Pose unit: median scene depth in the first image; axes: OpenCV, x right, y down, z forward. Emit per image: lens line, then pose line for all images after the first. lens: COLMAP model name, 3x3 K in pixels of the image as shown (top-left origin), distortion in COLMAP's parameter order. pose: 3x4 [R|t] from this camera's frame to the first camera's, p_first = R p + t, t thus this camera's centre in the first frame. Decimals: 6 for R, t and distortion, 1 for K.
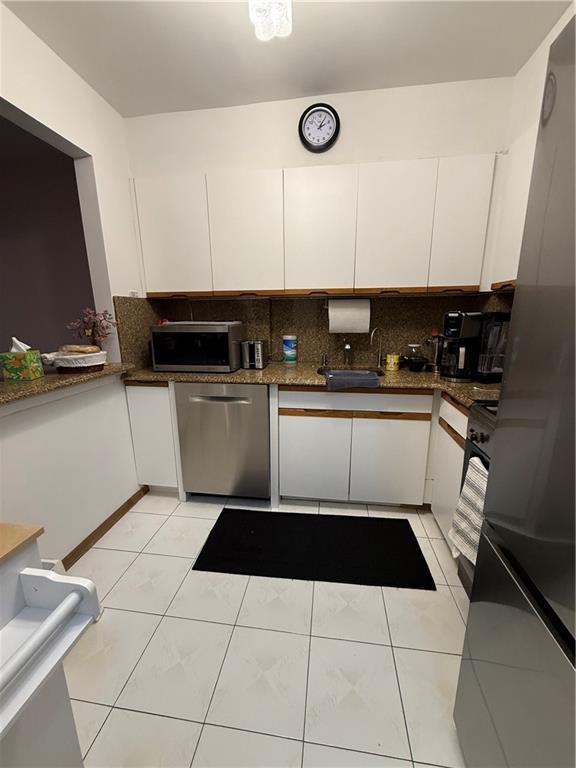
lens RADIAL K [[309.1, 0, 286.8], [0, 309.1, 382.3], [0, 0, 1]] dist [0.015500, 0.000269]
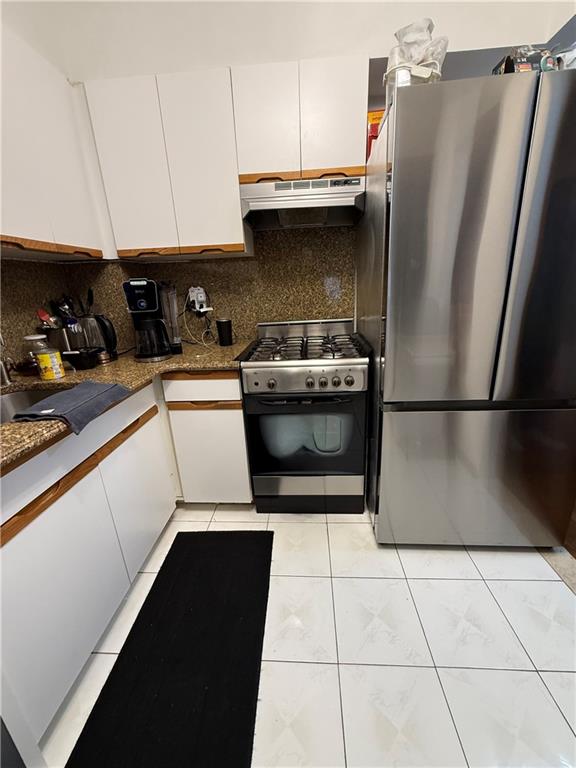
lens RADIAL K [[309.1, 0, 287.3], [0, 309.1, 384.4], [0, 0, 1]] dist [0.015500, 0.000269]
pose [[-0.080268, -0.293762, 0.952503, -0.334185], [0.266452, 0.914488, 0.304492, -0.107014], [-0.960500, 0.278237, 0.004869, 0.633703]]
